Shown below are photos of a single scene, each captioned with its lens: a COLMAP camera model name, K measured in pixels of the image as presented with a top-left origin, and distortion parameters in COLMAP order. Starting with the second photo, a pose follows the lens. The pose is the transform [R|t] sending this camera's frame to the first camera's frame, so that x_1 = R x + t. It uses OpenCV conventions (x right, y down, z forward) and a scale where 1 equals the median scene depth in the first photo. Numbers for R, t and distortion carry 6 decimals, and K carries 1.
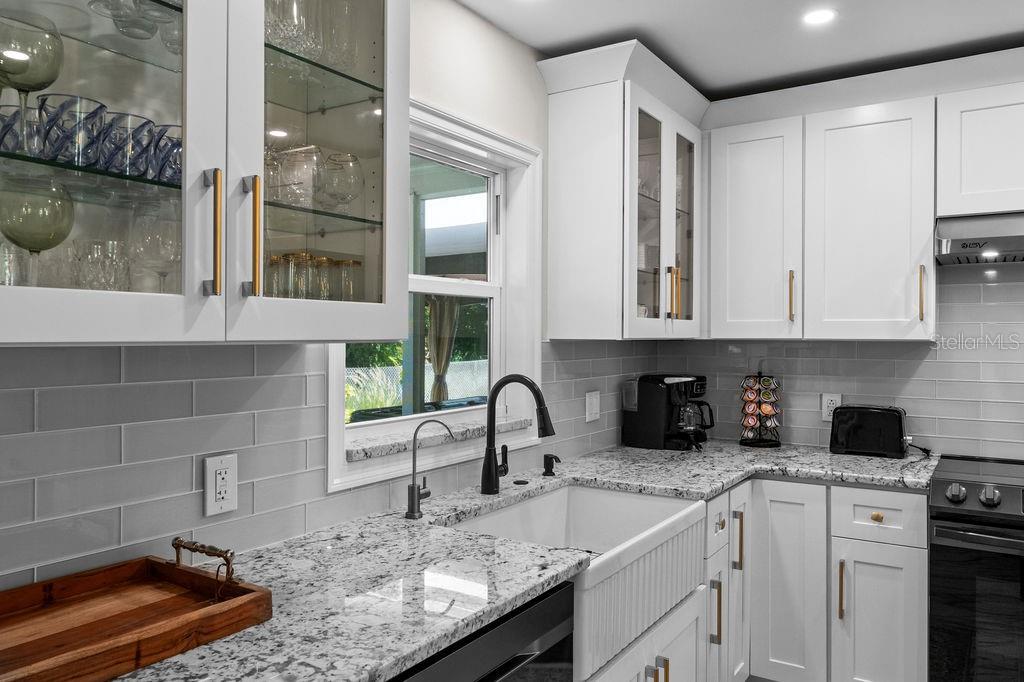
lens RADIAL K [[735.6, 0, 518.2], [0, 735.6, 336.2], [0, 0, 1]] dist [0.008493, 0.004051]
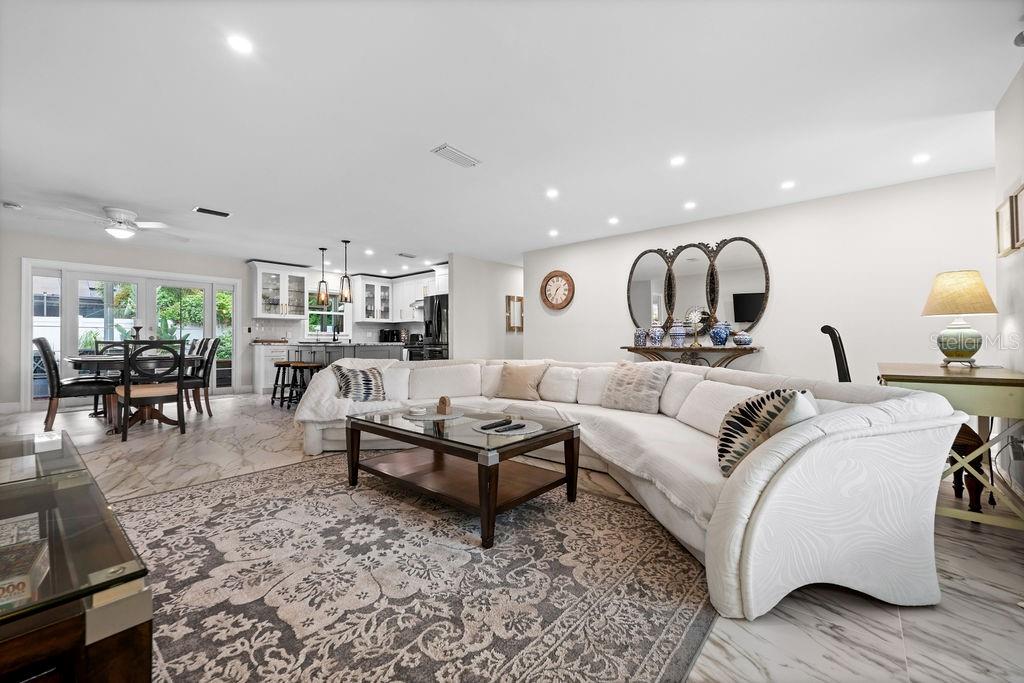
lens RADIAL K [[405.9, 0, 513.5], [0, 405.9, 339.2], [0, 0, 1]] dist [-0.002254, 0.000321]
pose [[0.993040, -0.007409, -0.117544, 1.763128], [0.006711, 0.999957, -0.006336, 0.180027], [0.117585, 0.005503, 0.993048, -2.196011]]
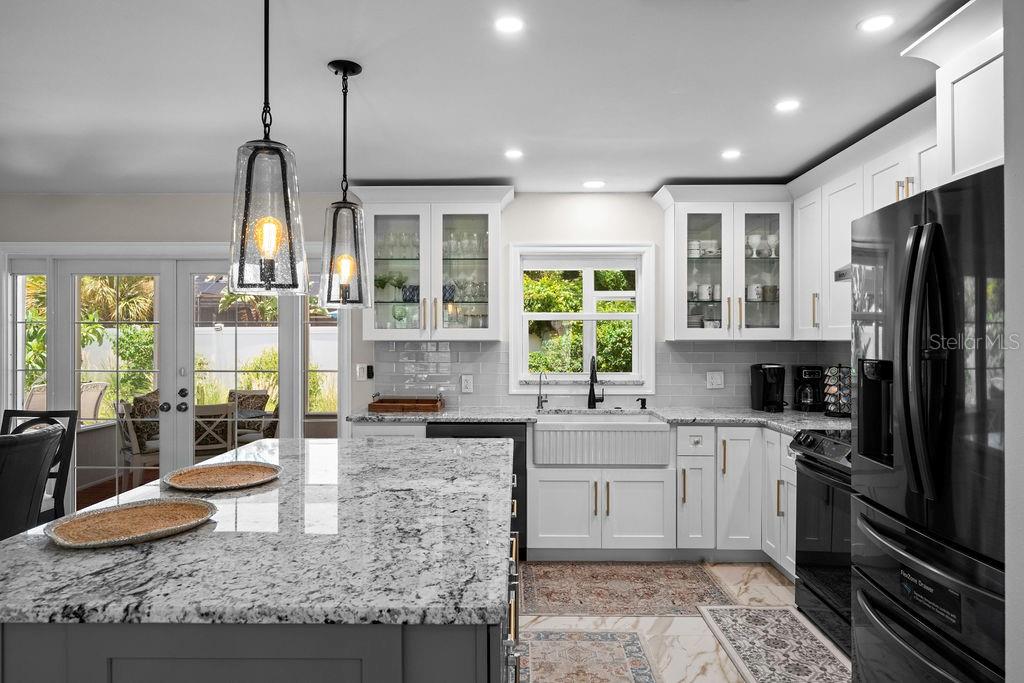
lens RADIAL K [[640.3, 0, 515.1], [0, 640.3, 338.3], [0, 0, 1]] dist [-0.002330, 0.000708]
pose [[0.536515, -0.006862, -0.843863, 1.252245], [0.000165, 0.999968, -0.008027, 0.011786], [0.843891, 0.004168, 0.536499, -0.209693]]
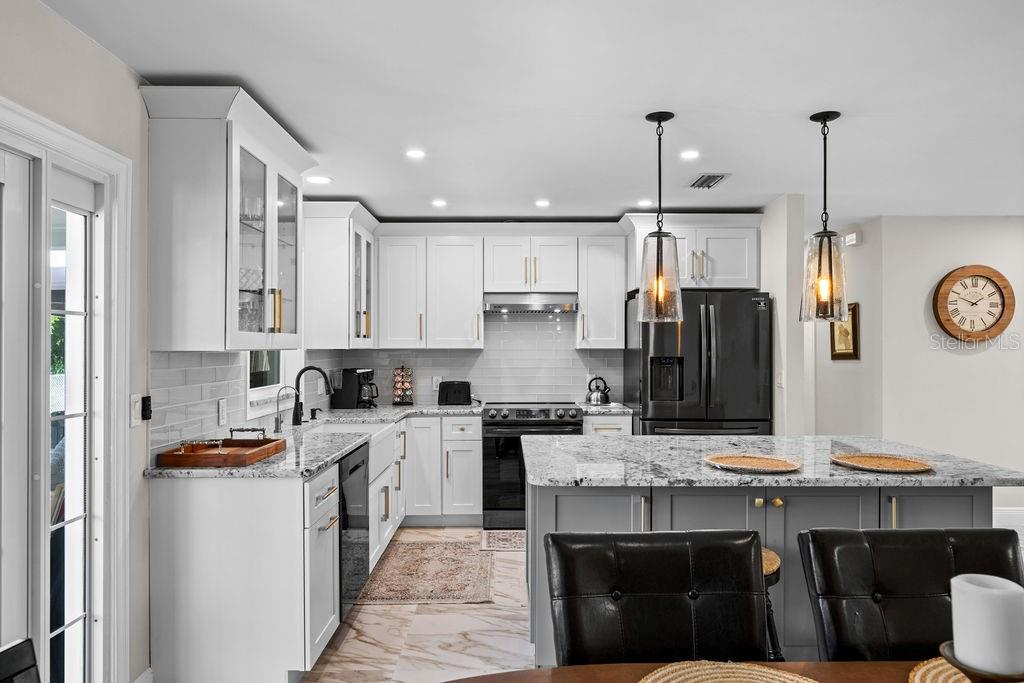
lens RADIAL K [[675.0, 0, 512.8], [0, 675.0, 345.8], [0, 0, 1]] dist [0.001269, -0.000396]
pose [[0.836110, -0.002832, 0.548555, -0.469194], [0.004778, 0.999986, -0.002121, 0.002008], [-0.548542, 0.004395, 0.836112, -0.734036]]
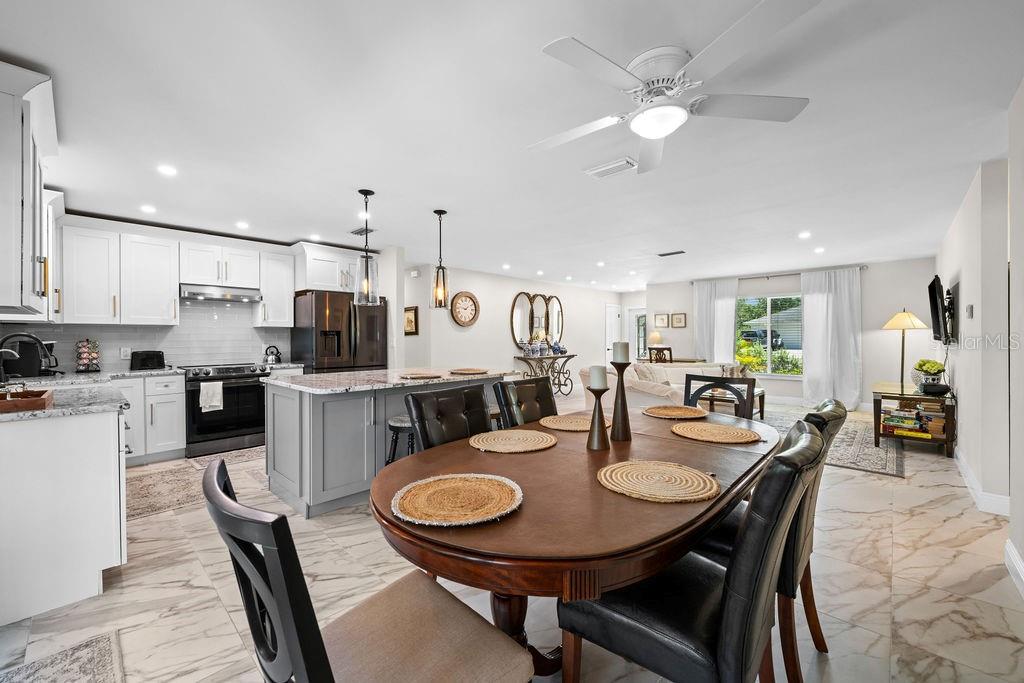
lens RADIAL K [[405.9, 0, 509.2], [0, 405.9, 339.5], [0, 0, 1]] dist [-0.002254, 0.000321]
pose [[0.183136, -0.008939, 0.983047, -0.782318], [0.006731, 0.999947, 0.007838, 0.059218], [-0.983065, 0.005181, 0.183186, -0.578592]]
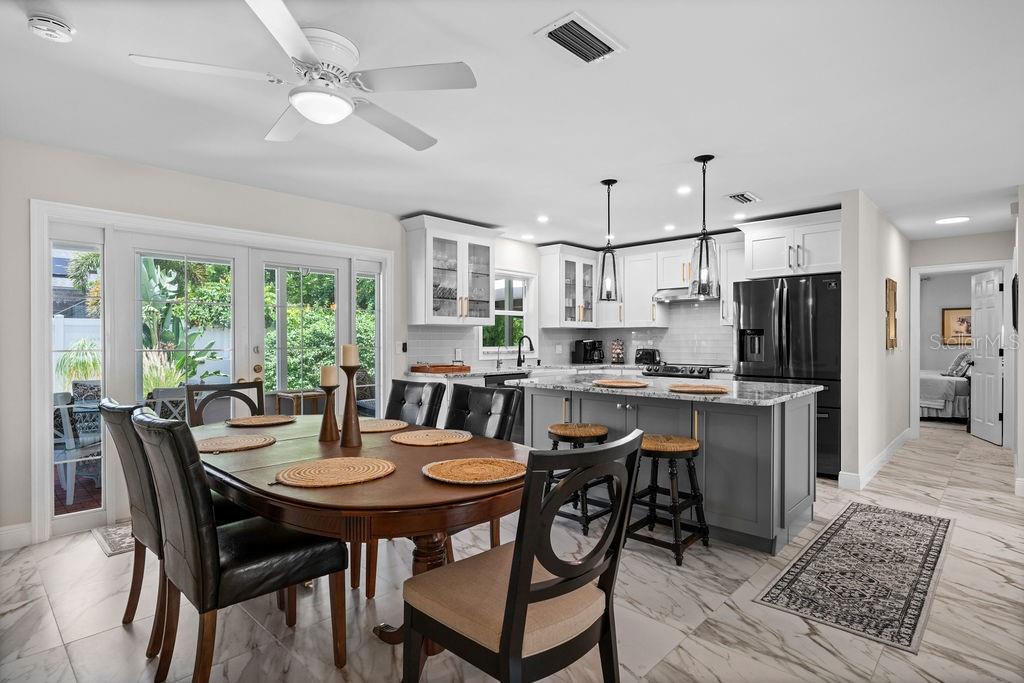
lens RADIAL K [[523.1, 0, 512.0], [0, 523.1, 342.7], [0, 0, 1]] dist [-0.003809, 0.001248]
pose [[0.983844, -0.005577, -0.178942, 0.348067], [0.006128, 0.999978, 0.002525, 0.067689], [0.178924, -0.003580, 0.983856, -1.431764]]
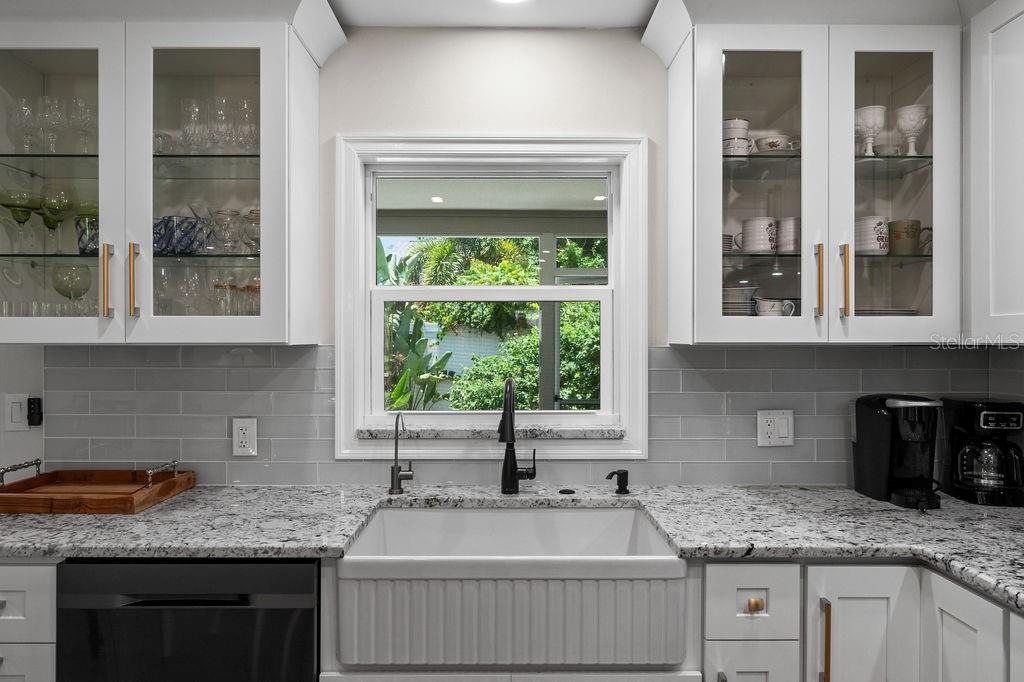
lens RADIAL K [[671.6, 0, 508.8], [0, 671.6, 338.6], [0, 0, 1]] dist [-0.001747, 0.001397]
pose [[0.549583, -0.006407, -0.835414, 0.627163], [-0.000390, 0.999969, -0.007925, 0.004034], [0.835439, 0.004681, 0.549564, 0.405278]]
